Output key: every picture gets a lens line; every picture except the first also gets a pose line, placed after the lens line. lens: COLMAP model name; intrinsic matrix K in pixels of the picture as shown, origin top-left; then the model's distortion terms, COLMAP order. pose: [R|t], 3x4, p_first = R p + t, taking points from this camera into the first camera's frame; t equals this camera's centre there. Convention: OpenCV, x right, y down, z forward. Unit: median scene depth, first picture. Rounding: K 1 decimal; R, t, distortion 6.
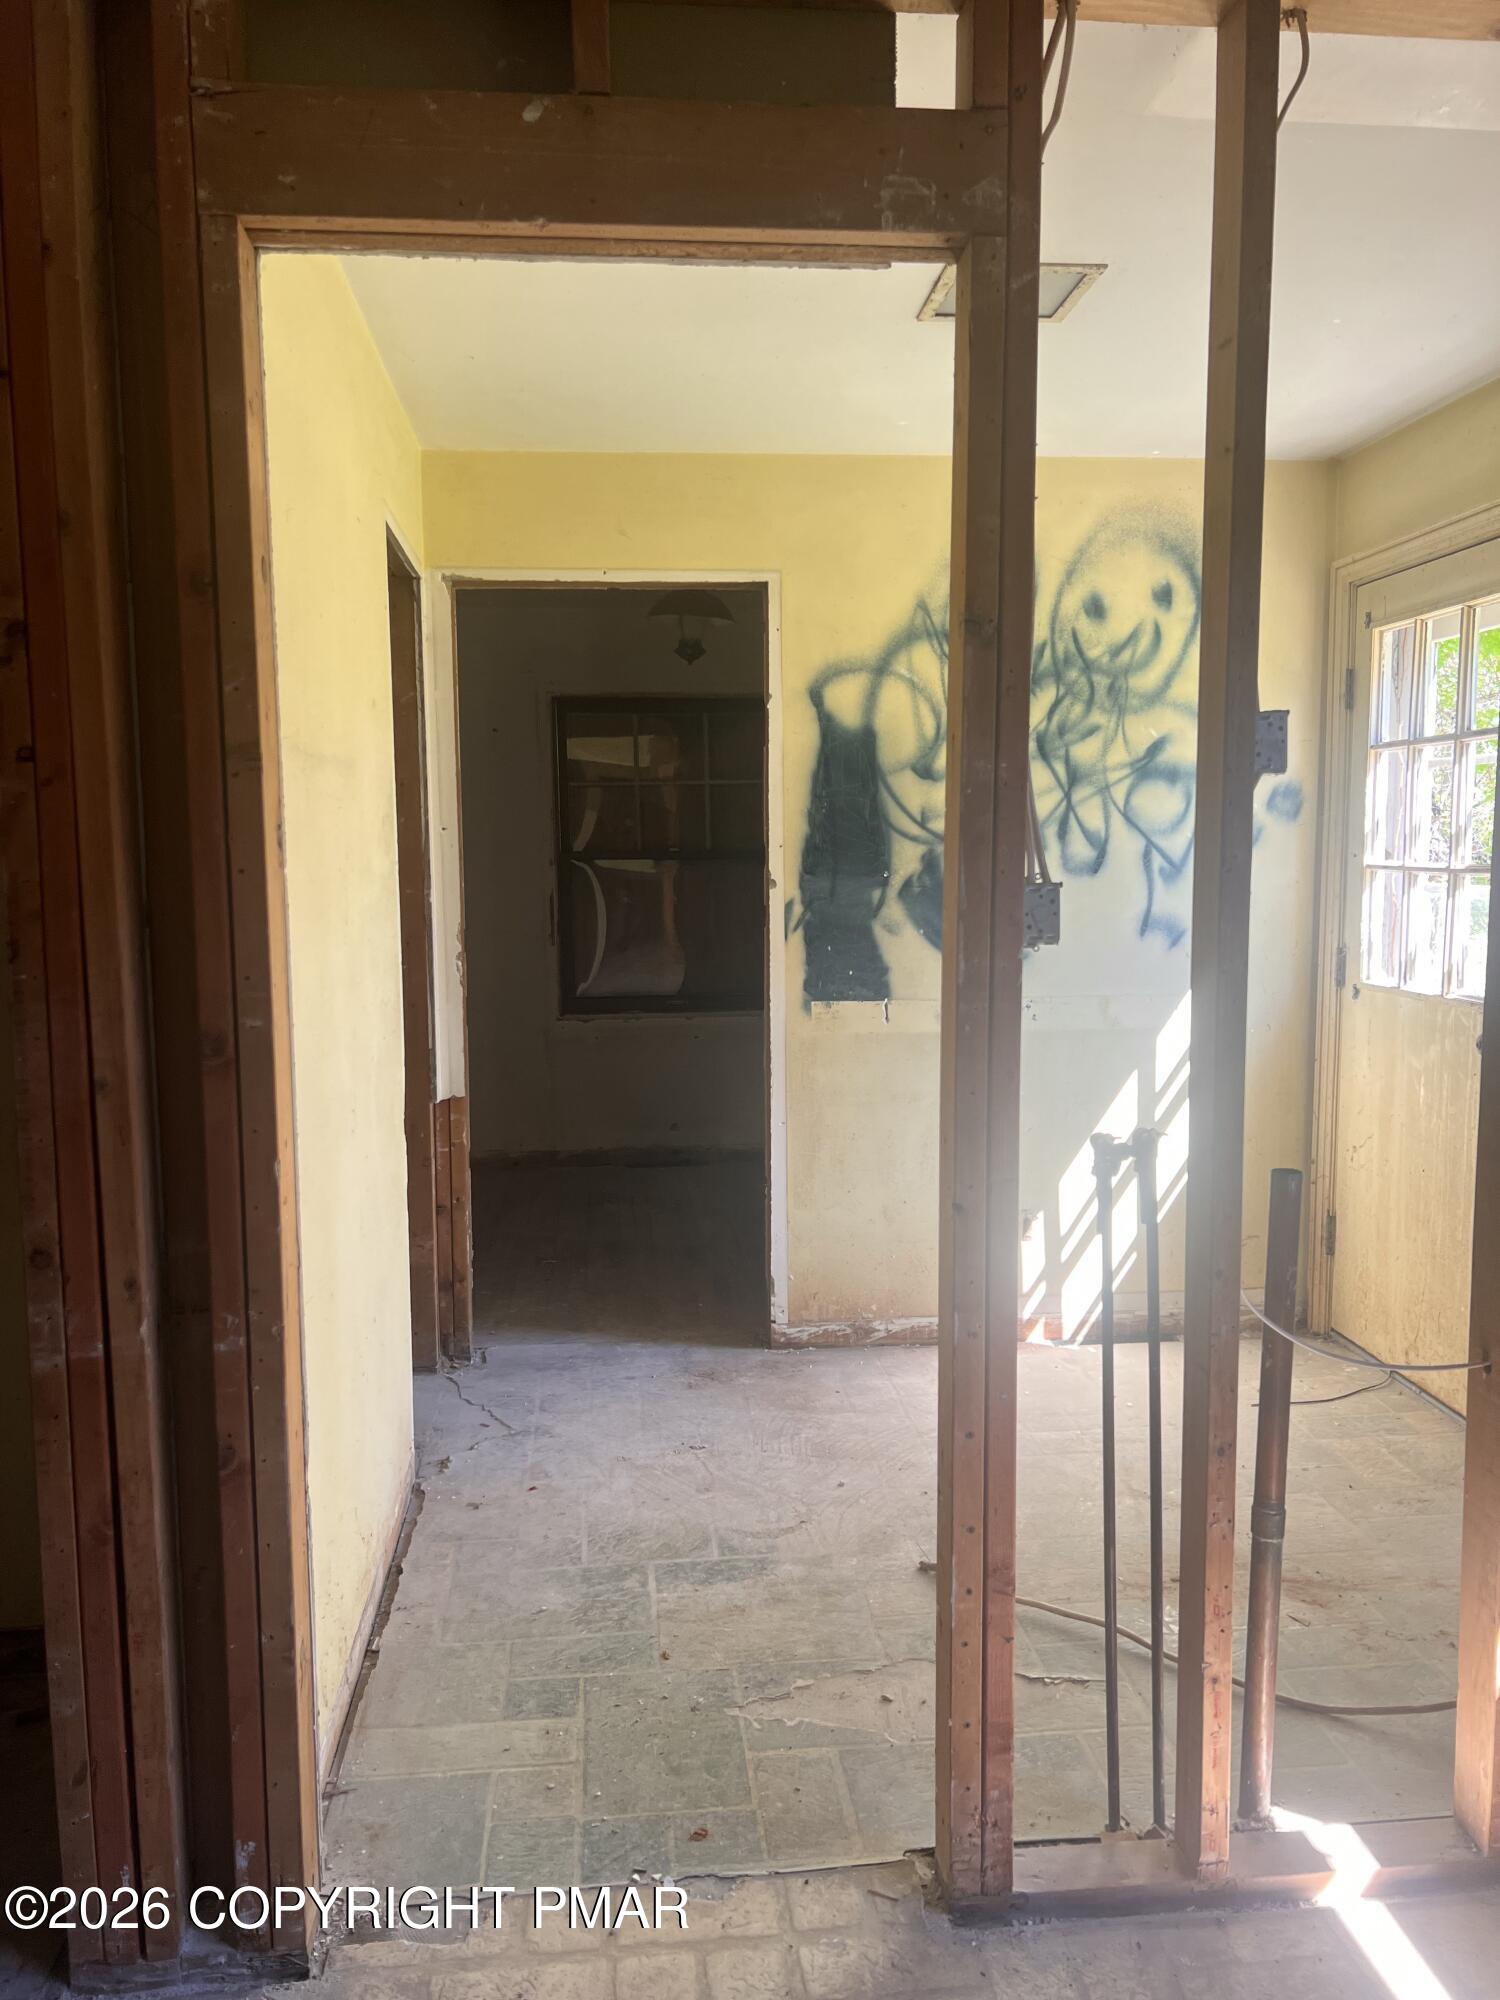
lens RADIAL K [[1526.3, 0, 753.2], [0, 1526.3, 1008.8], [0, 0, 1]] dist [0.057281, -0.070804]
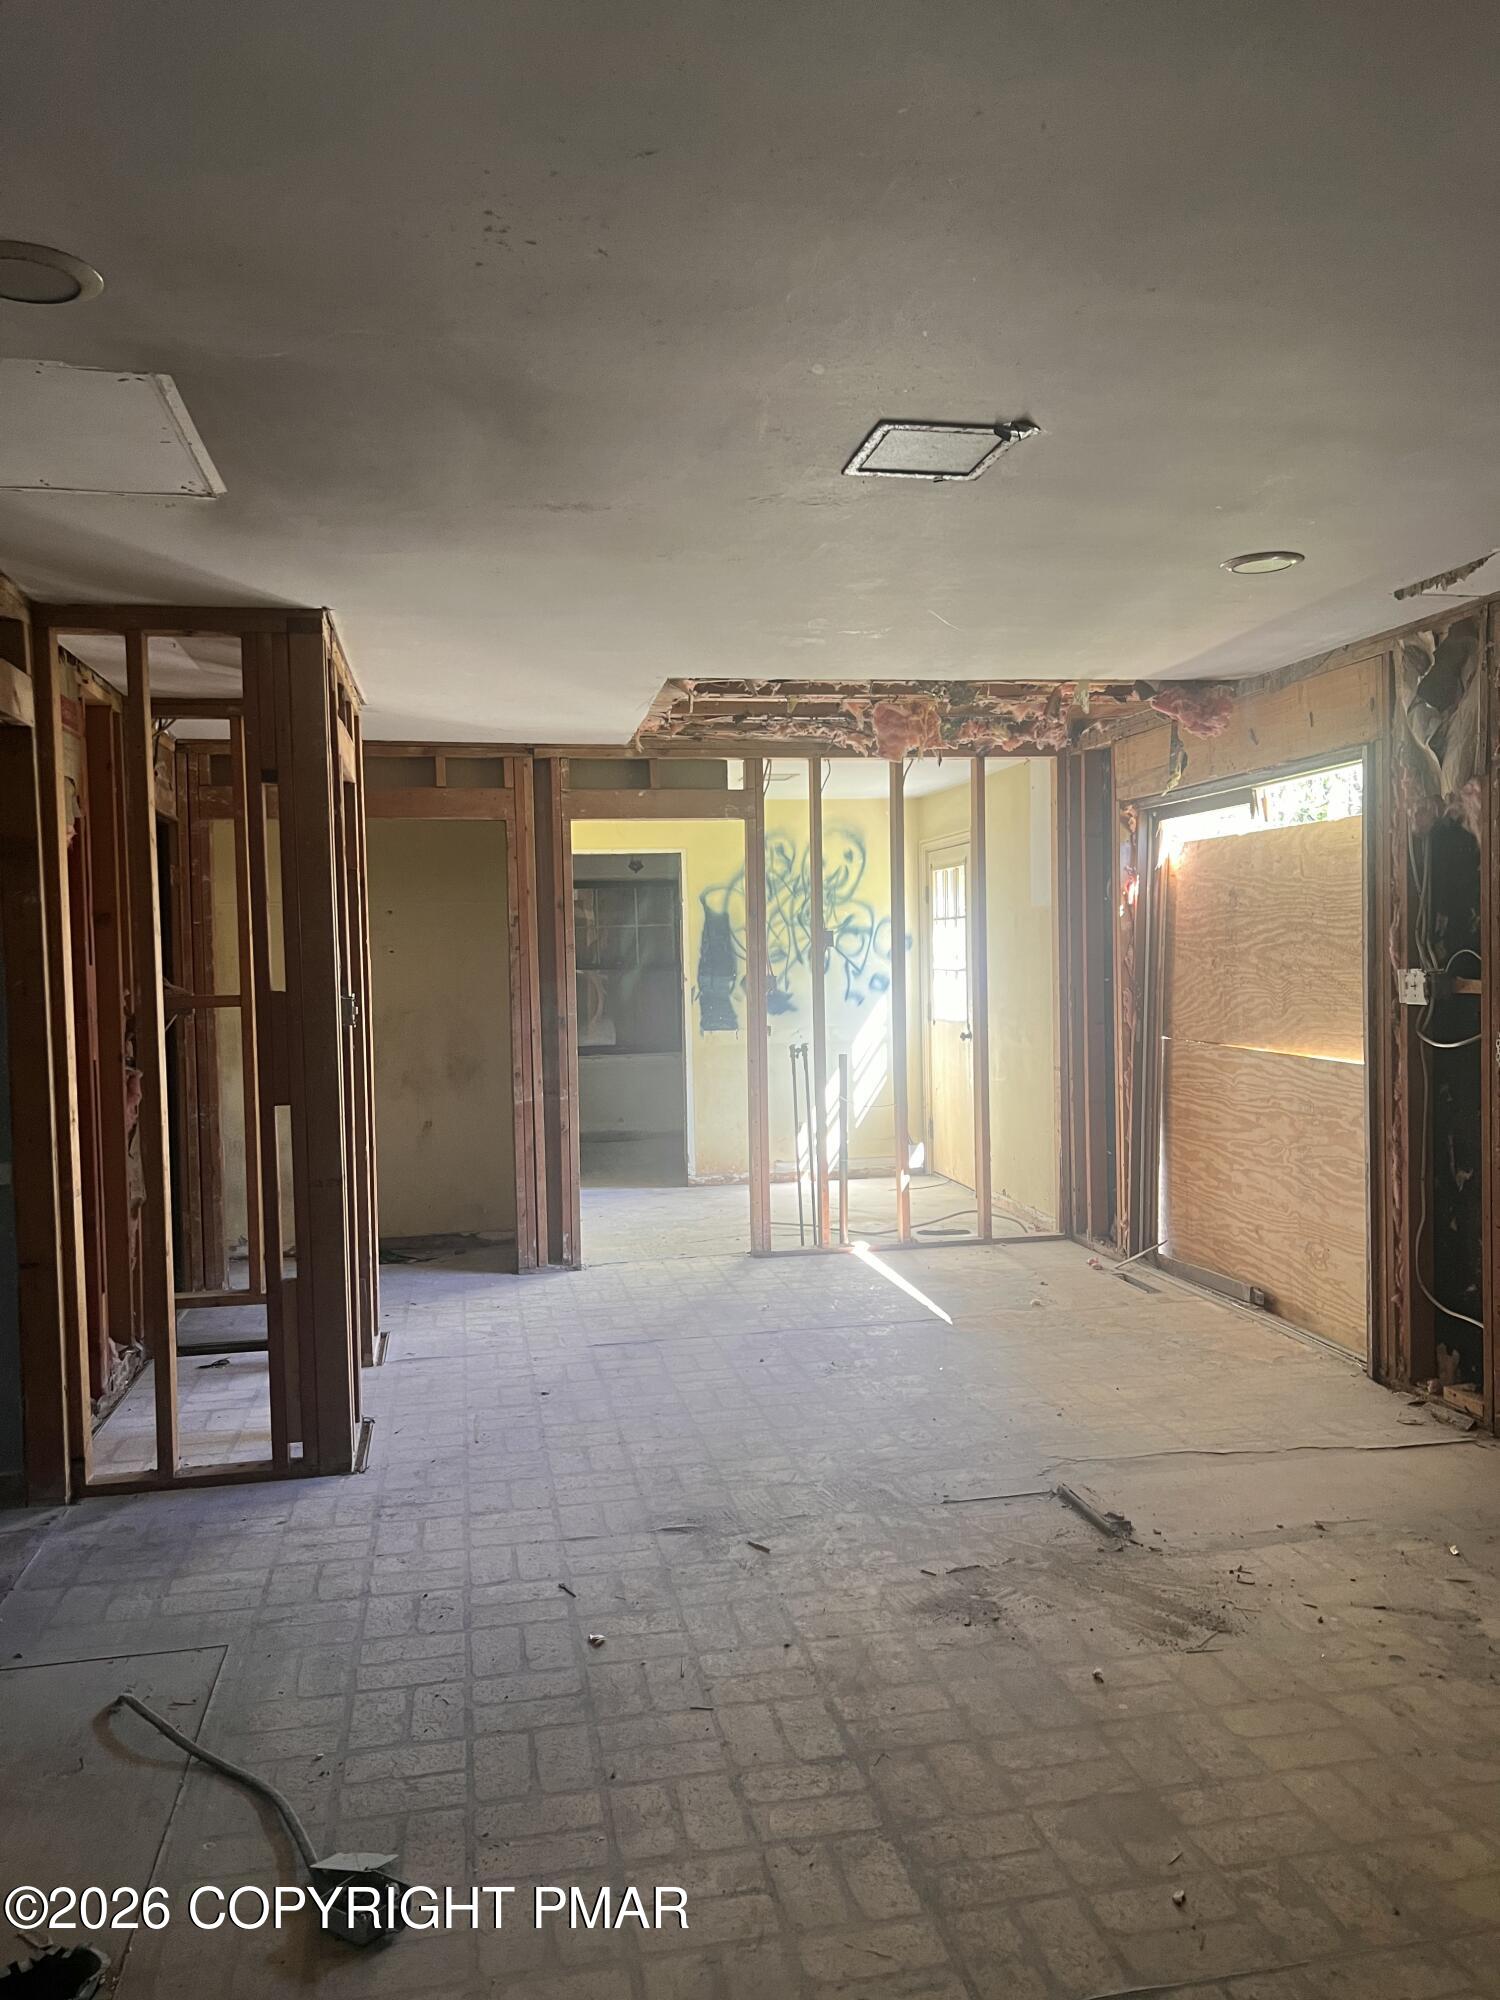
lens RADIAL K [[1526.3, 0, 755.5], [0, 1526.3, 1013.0], [0, 0, 1]] dist [0.057281, -0.070804]
pose [[0.995611, -0.017758, 0.091886, -0.095118], [0.023816, 0.997584, -0.065259, 0.121196], [-0.090505, 0.067161, 0.993629, -1.298070]]
